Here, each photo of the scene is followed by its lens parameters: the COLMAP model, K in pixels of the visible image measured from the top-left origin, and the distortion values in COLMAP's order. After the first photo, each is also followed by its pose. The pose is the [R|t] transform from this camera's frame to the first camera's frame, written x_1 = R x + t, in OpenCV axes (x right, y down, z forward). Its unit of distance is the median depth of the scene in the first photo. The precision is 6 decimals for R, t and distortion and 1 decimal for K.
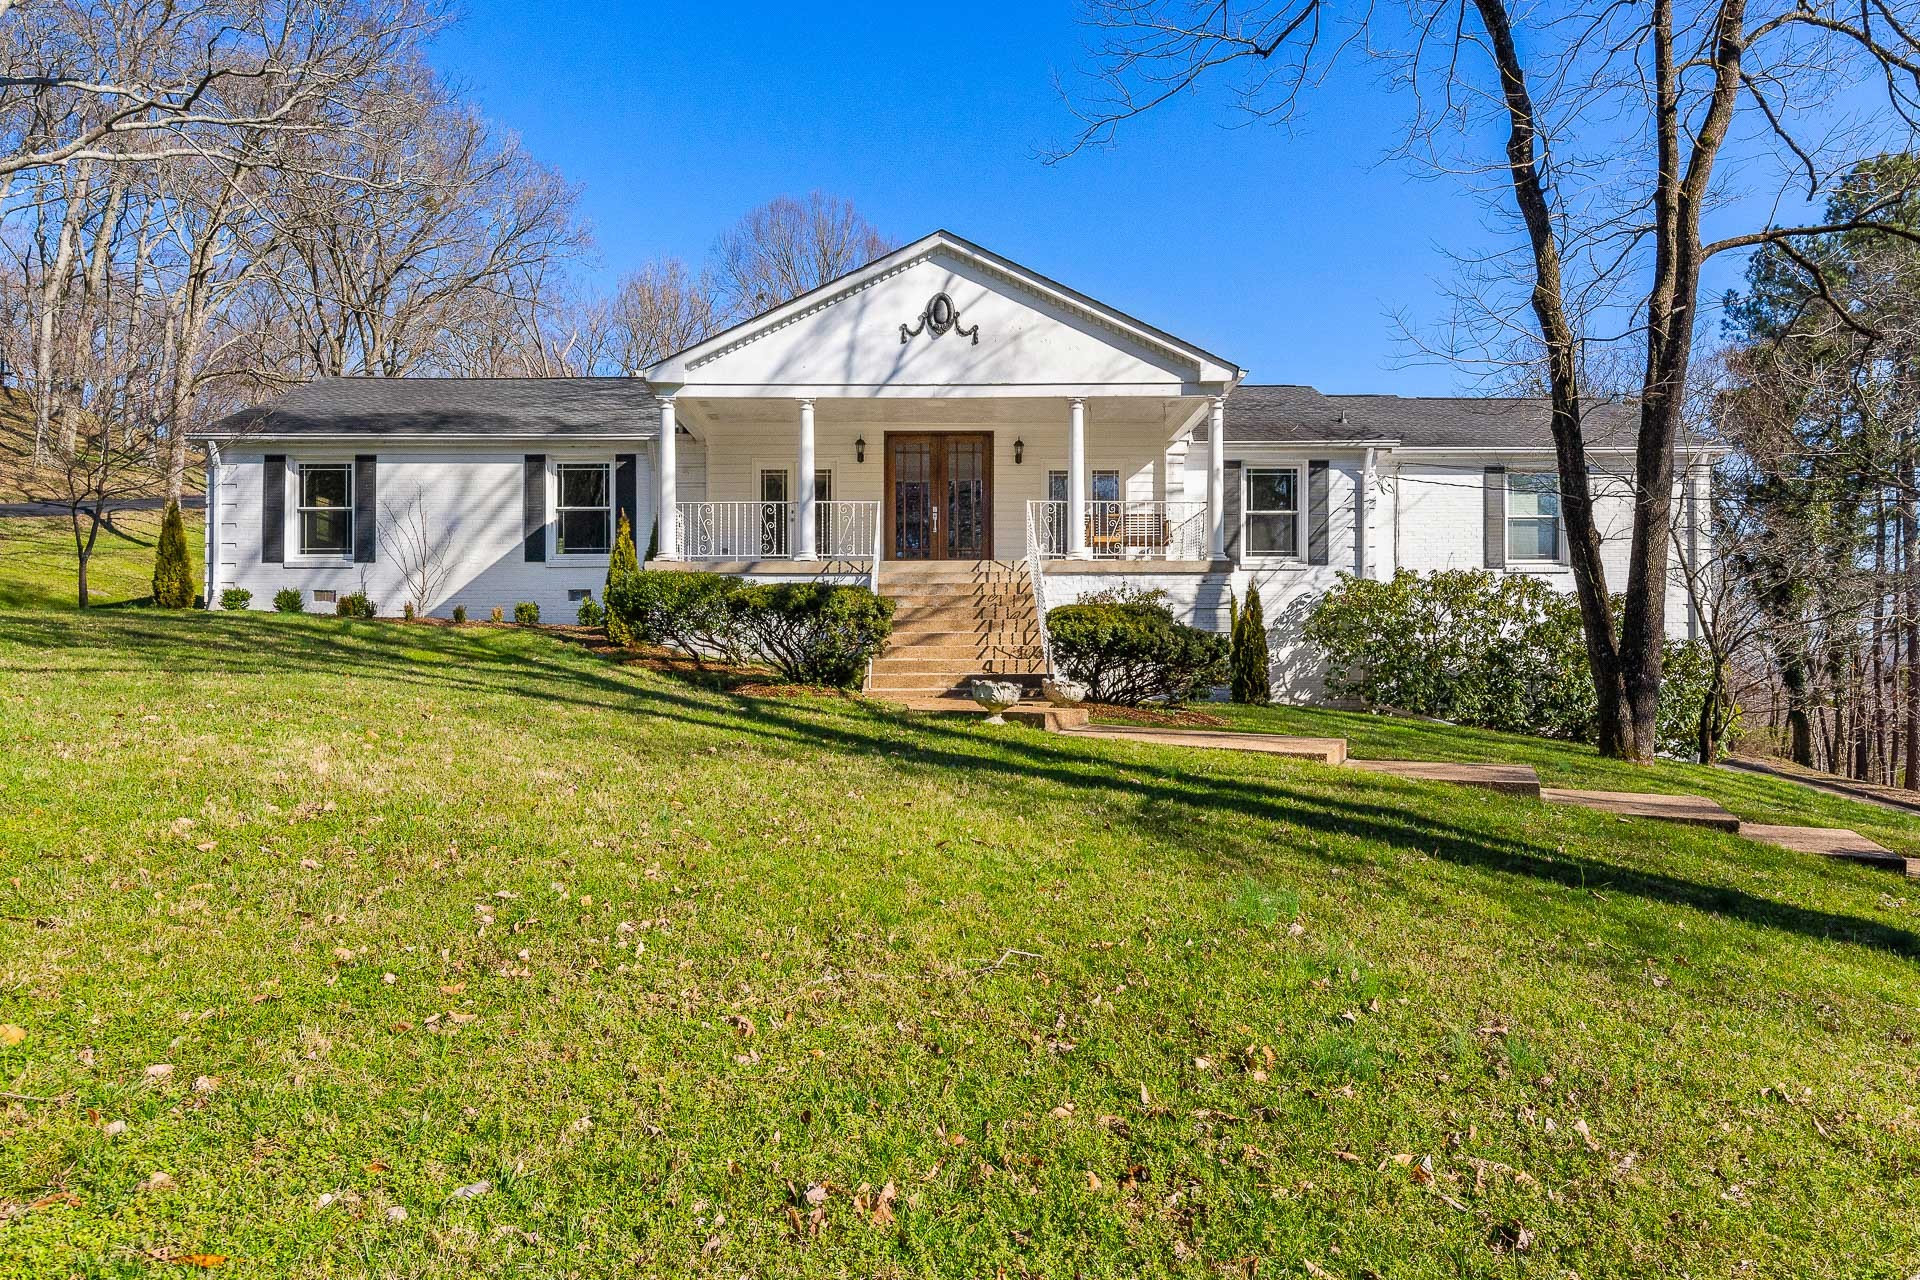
lens RADIAL K [[1138.4, 0, 960.0], [0, 1138.4, 640.0], [0, 0, 1]] dist [0.002600, 0.000688]
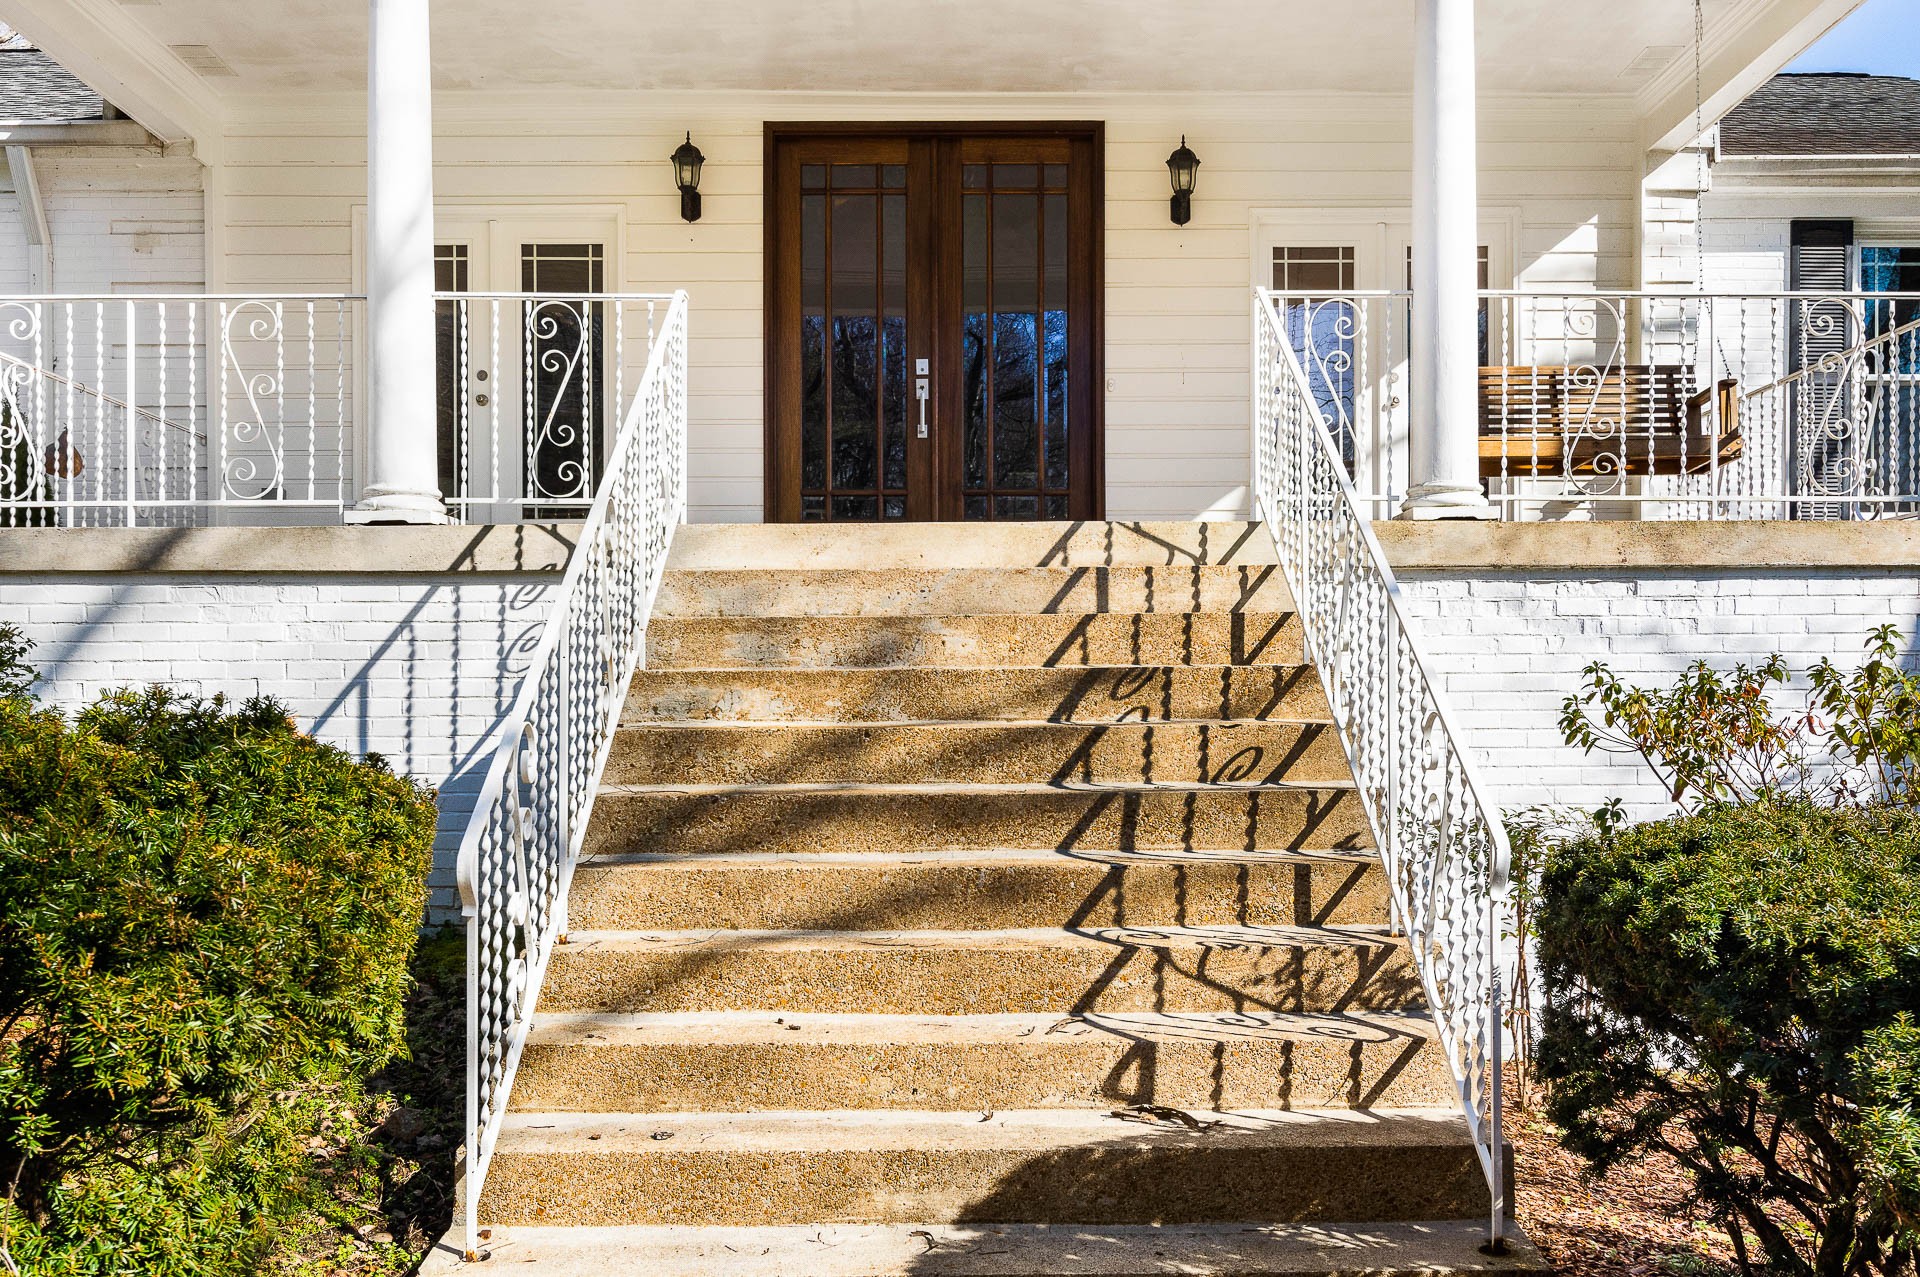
lens RADIAL K [[1391.8, 0, 1007.5], [0, 1391.8, 642.0], [0, 0, 1]] dist [0.005423, 0.000651]
pose [[0.999992, -0.001100, -0.003909, 0.004080], [0.001138, 0.999950, 0.009914, -0.045702], [0.003898, -0.009918, 0.999943, 0.682690]]
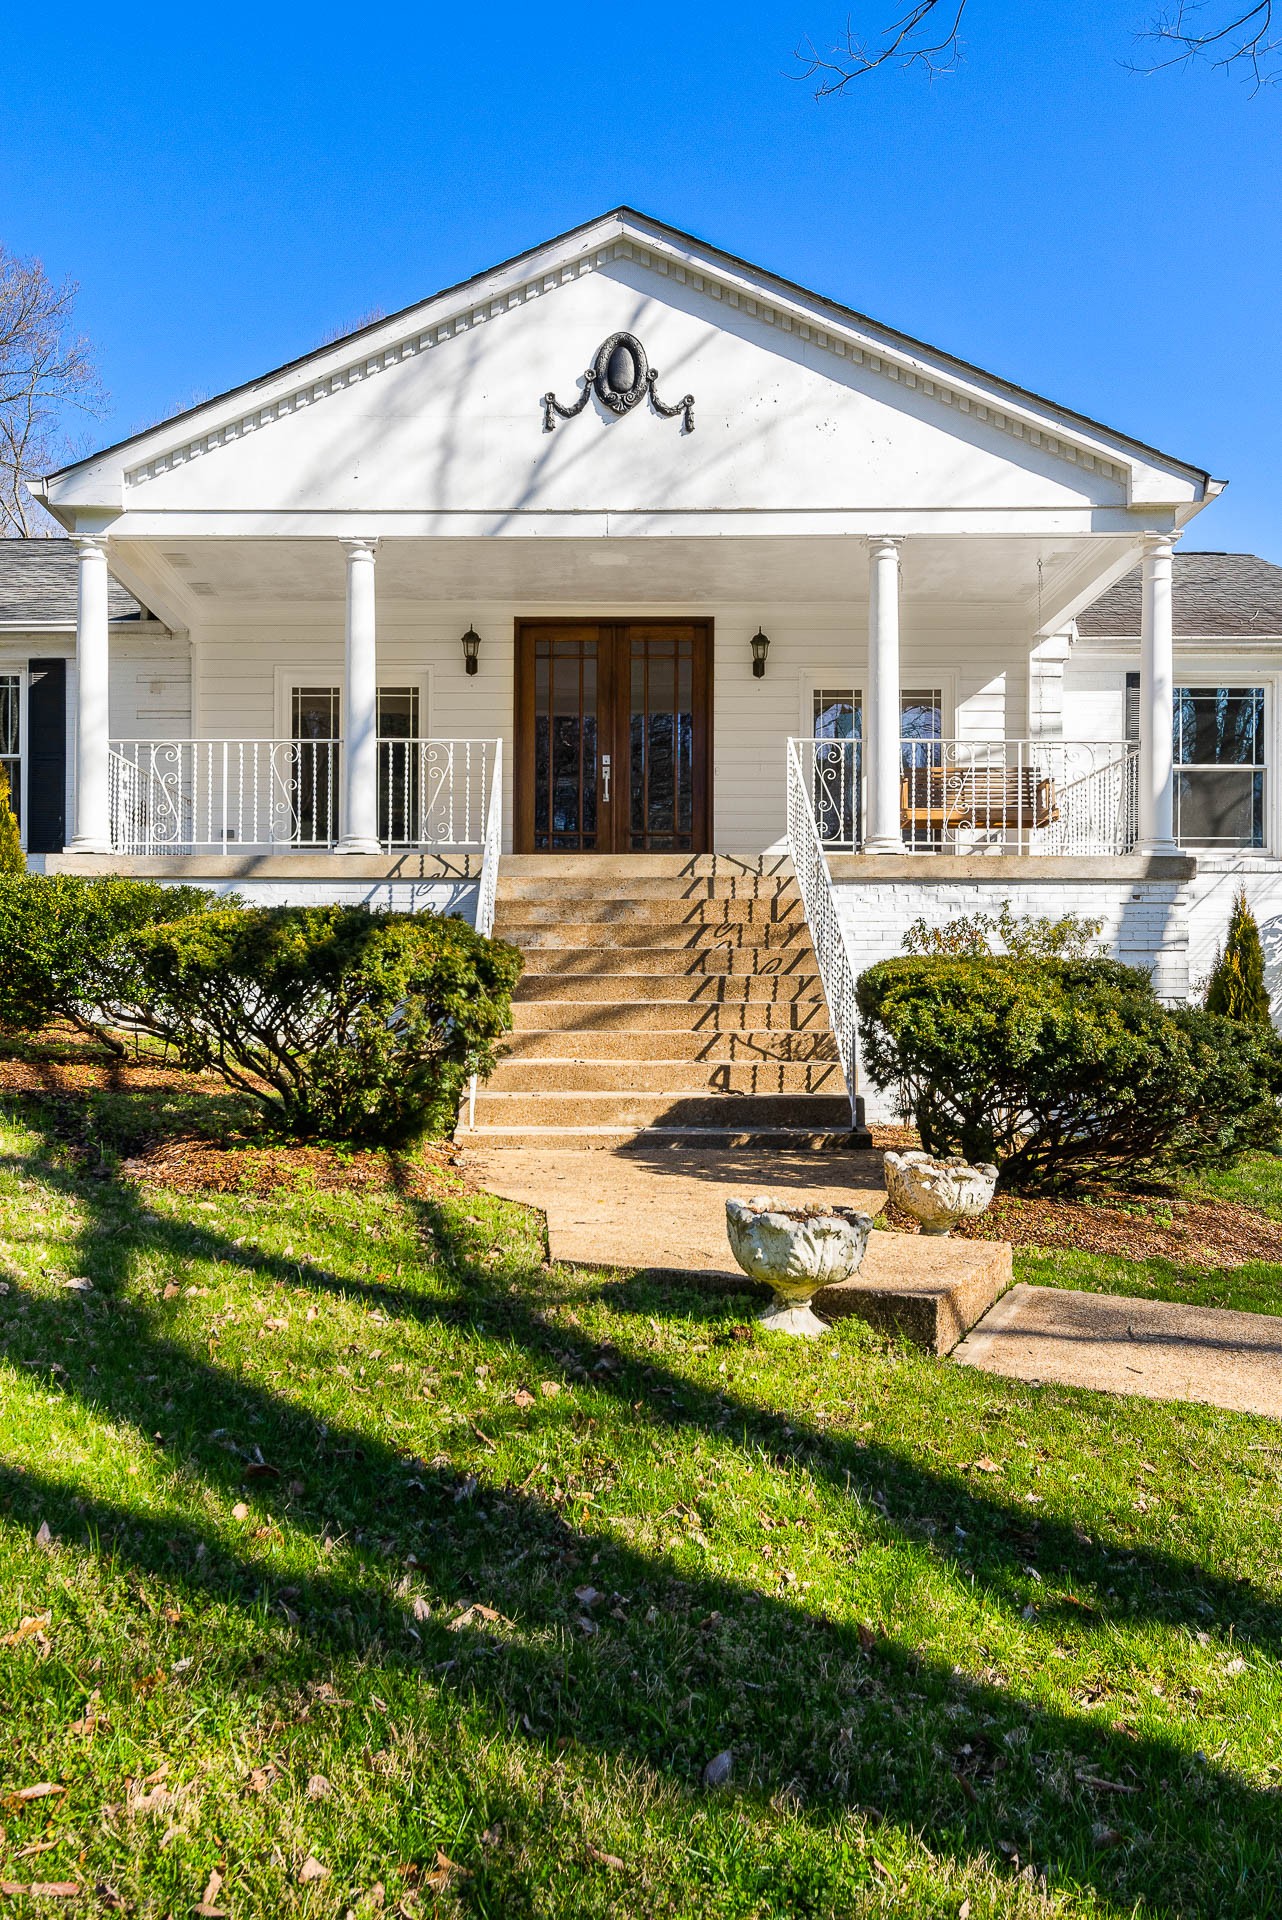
lens RADIAL K [[1384.8, 0, 598.4], [0, 1384.8, 956.3], [0, 0, 1]] dist [-0.001642, 0.001674]
pose [[0.999779, 0.004671, -0.020521, -0.013202], [-0.004504, 0.999956, 0.008172, -0.028754], [0.020558, -0.008078, 0.999756, 0.373560]]
